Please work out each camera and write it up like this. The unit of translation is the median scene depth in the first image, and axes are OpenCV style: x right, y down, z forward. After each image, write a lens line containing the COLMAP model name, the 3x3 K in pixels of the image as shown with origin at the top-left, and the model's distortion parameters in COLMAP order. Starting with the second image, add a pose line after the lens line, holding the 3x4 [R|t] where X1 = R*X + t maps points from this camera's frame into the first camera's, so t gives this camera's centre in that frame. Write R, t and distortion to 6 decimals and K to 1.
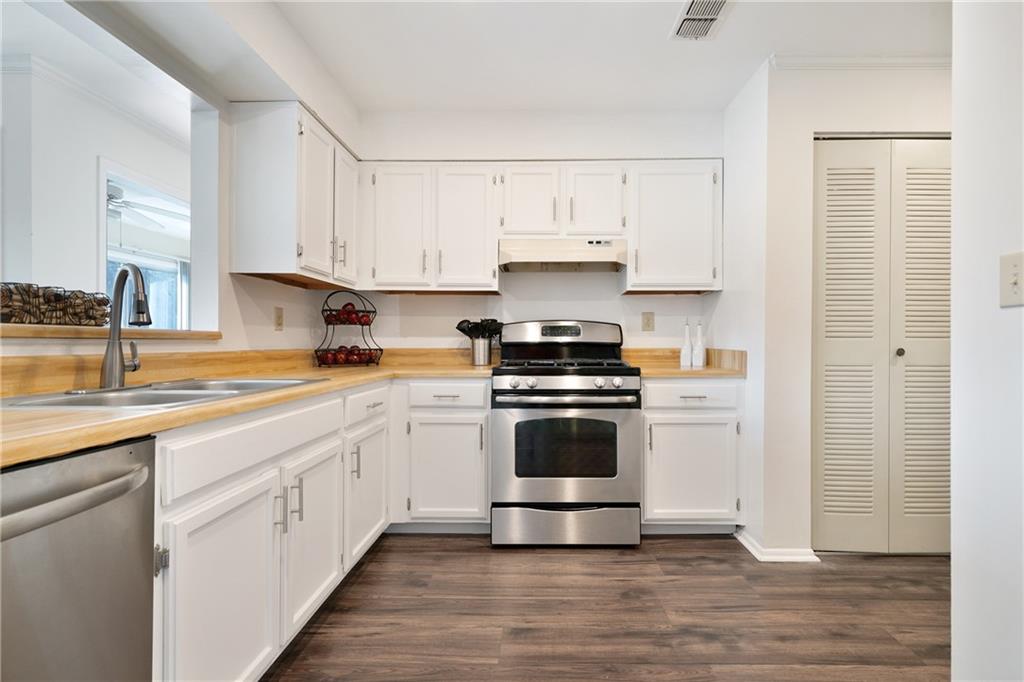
lens RADIAL K [[463.1, 0, 541.0], [0, 463.1, 342.4], [0, 0, 1]] dist [-0.000312, 0.000208]
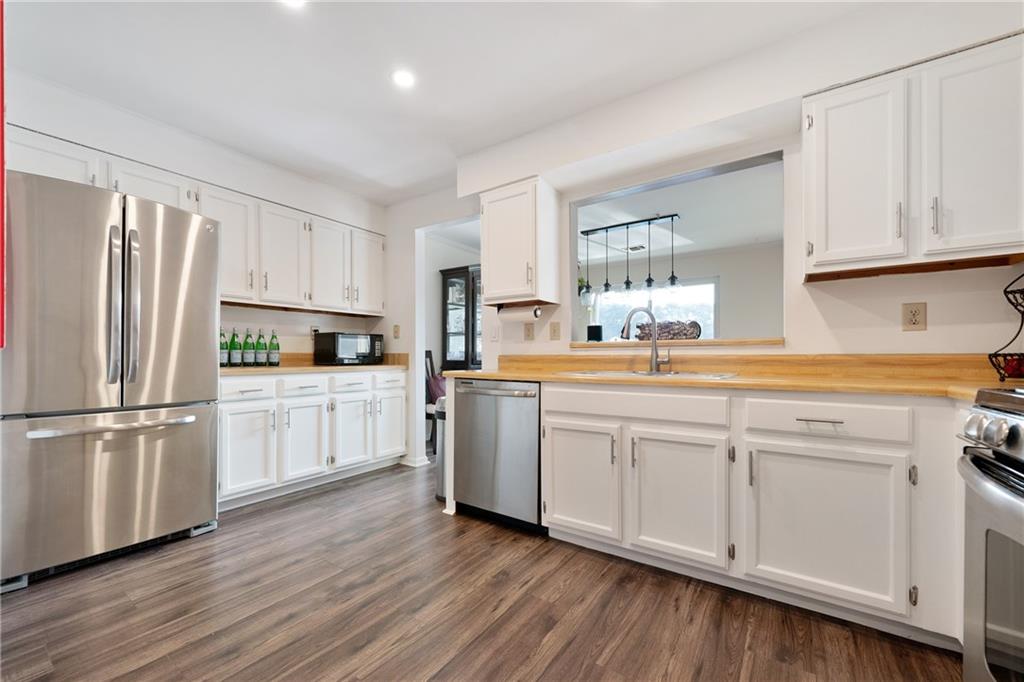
lens RADIAL K [[407.9, 0, 506.0], [0, 407.9, 357.0], [0, 0, 1]] dist [0.000512, 0.000144]
pose [[-0.564949, -0.003757, -0.825118, 0.462323], [0.000036, 0.999990, -0.004577, 0.025405], [0.825126, -0.002615, -0.564943, 0.835823]]
